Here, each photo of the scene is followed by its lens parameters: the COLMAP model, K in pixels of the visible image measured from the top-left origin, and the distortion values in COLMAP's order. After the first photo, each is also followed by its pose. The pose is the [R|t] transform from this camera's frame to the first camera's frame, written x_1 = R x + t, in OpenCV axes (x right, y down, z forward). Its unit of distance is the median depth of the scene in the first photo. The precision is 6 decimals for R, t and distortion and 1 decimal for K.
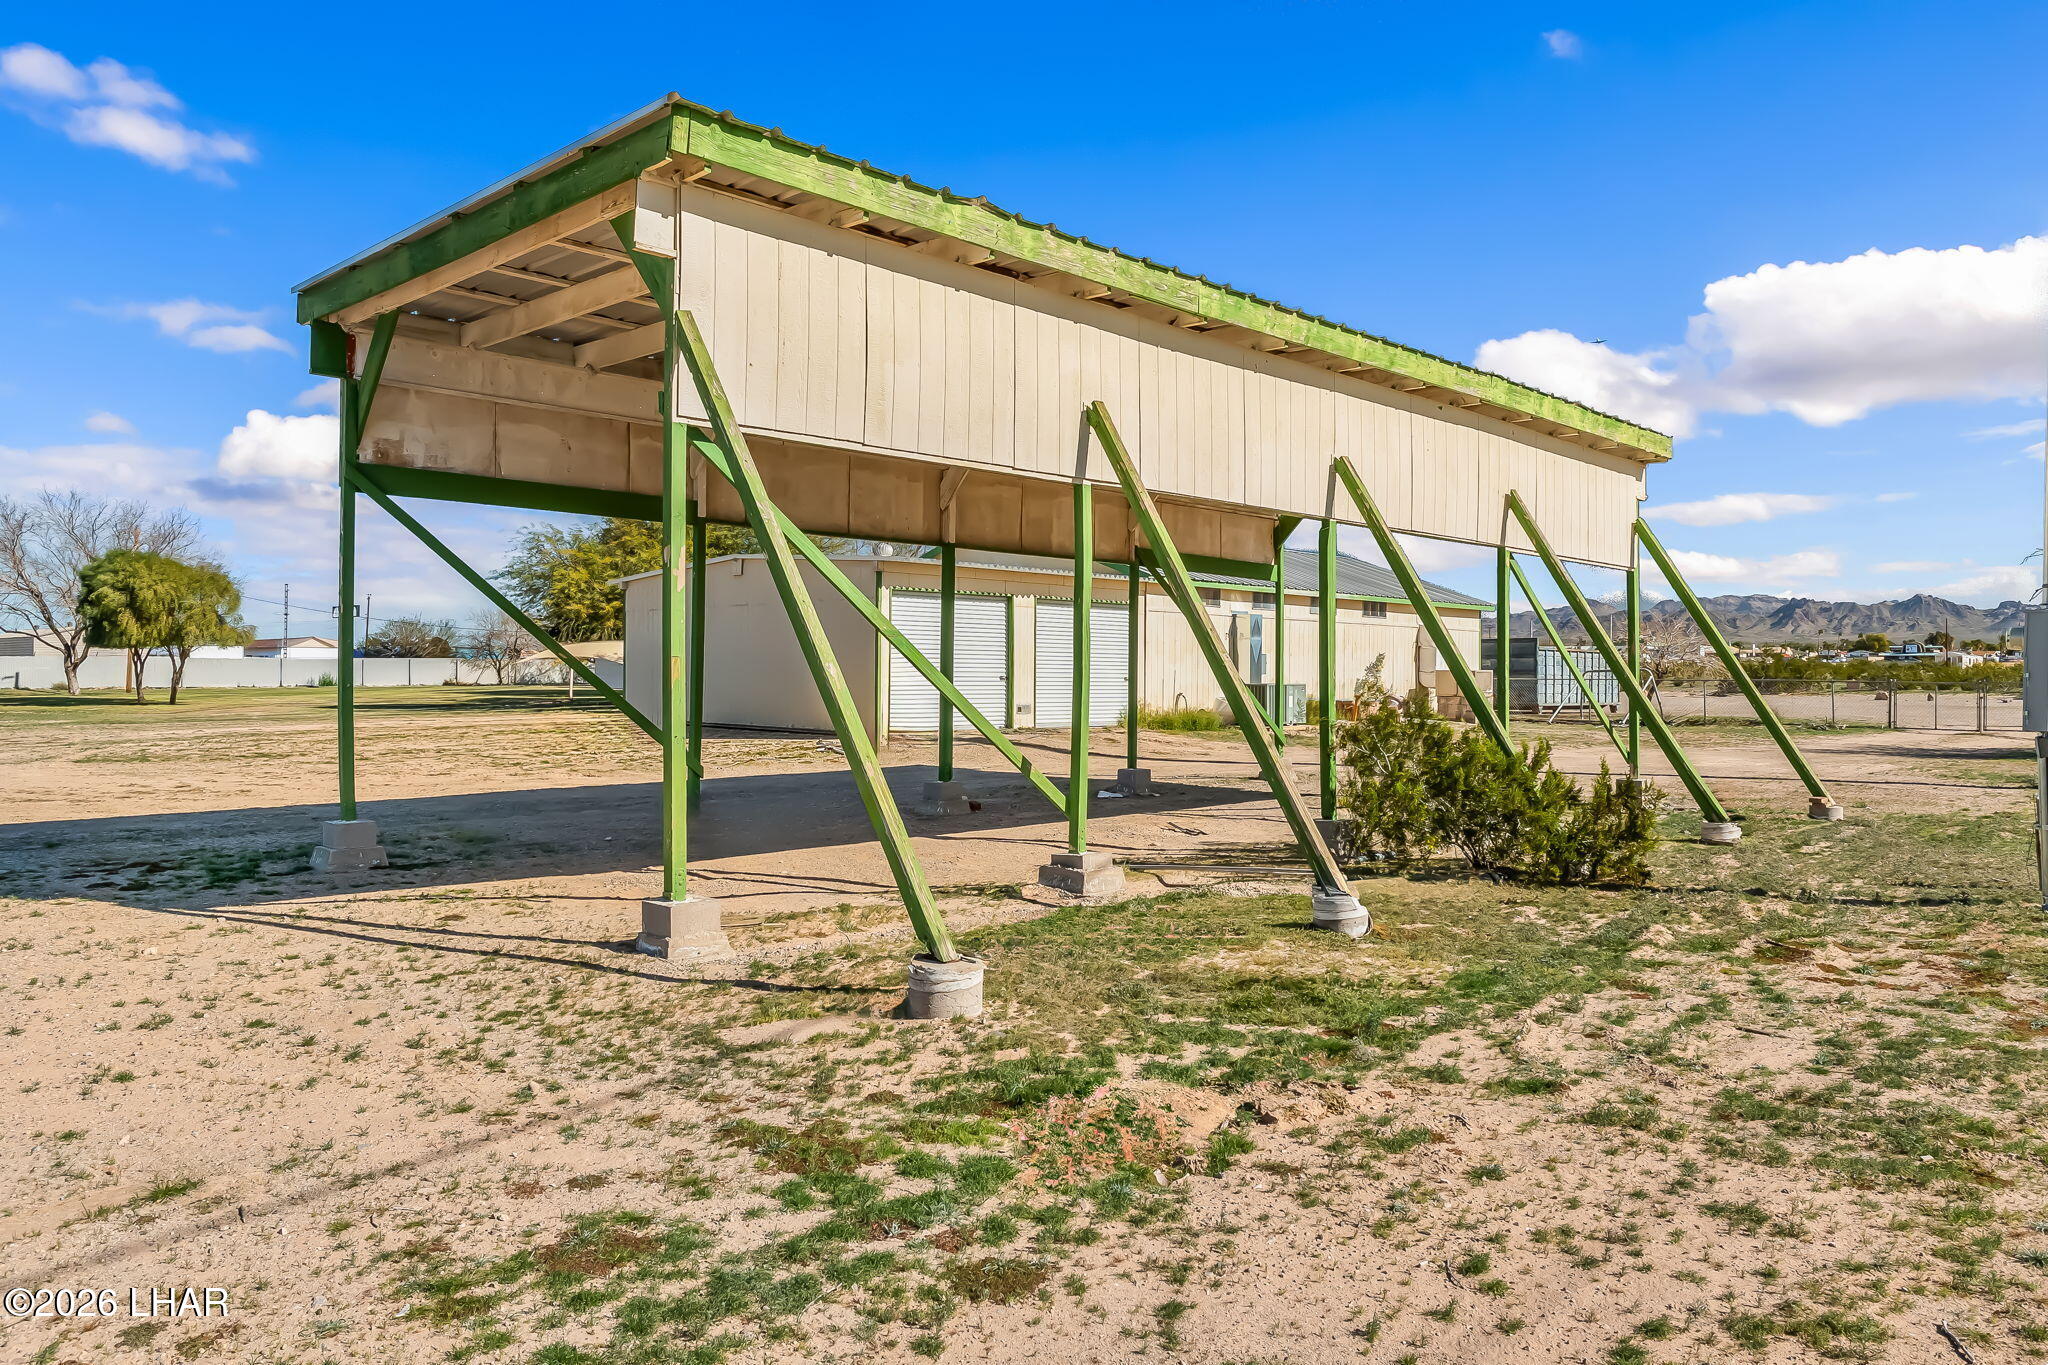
lens RADIAL K [[1735.1, 0, 1024.0], [0, 1735.1, 682.5], [0, 0, 1]] dist [0.000489, 0.005267]
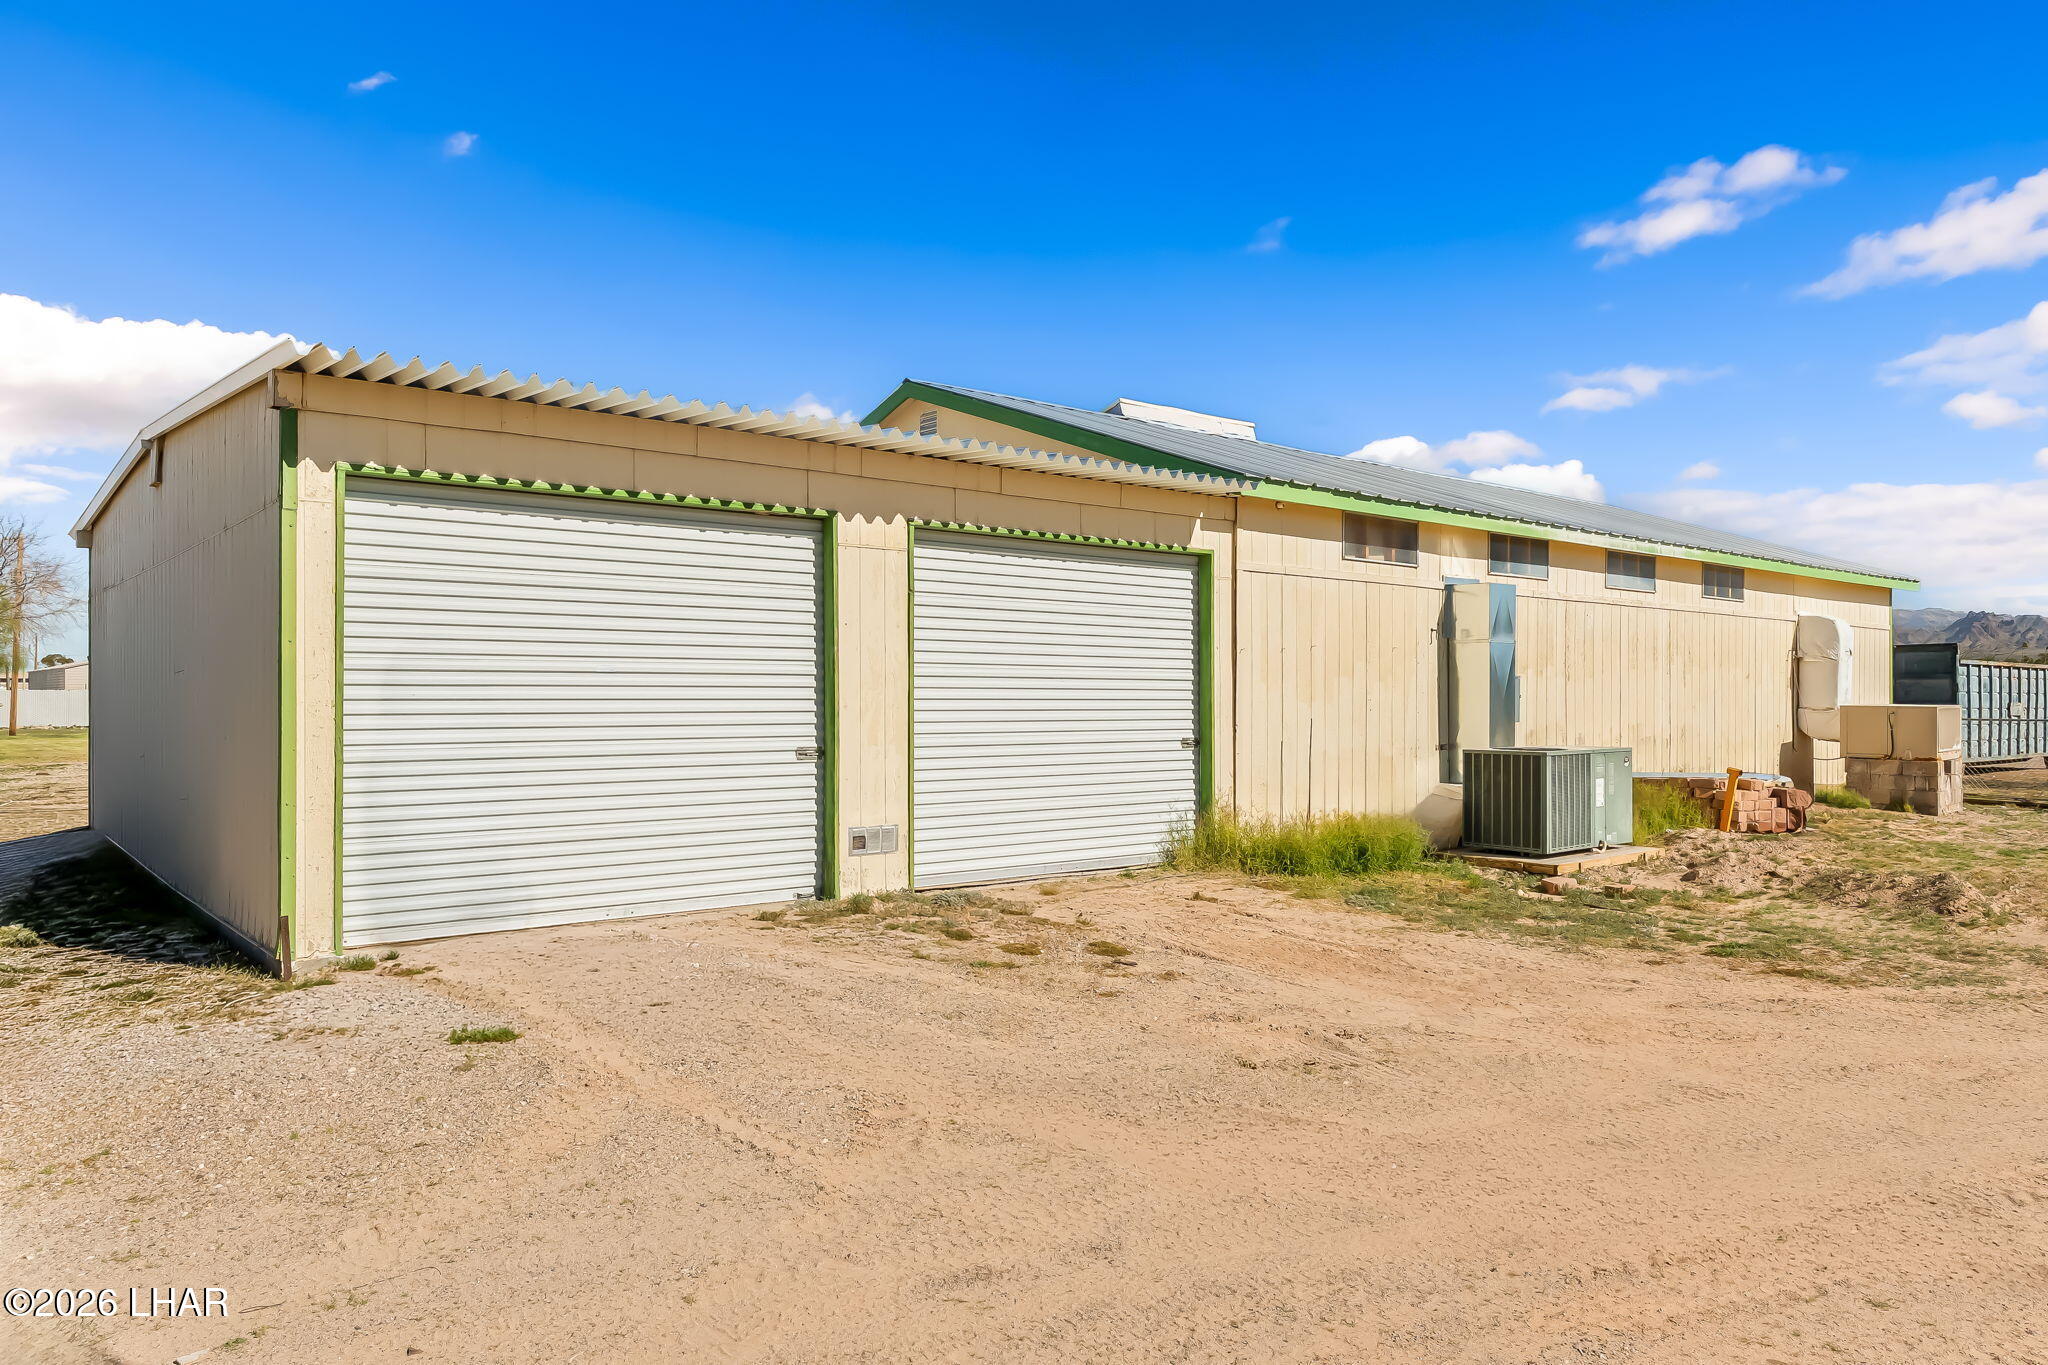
lens RADIAL K [[1735.1, 0, 1024.0], [0, 1735.1, 682.5], [0, 0, 1]] dist [0.000489, 0.005267]
pose [[0.996596, -0.007945, -0.082060, 0.057870], [0.006853, 0.999884, -0.013580, -0.011167], [0.082159, 0.012971, 0.996535, 0.636388]]
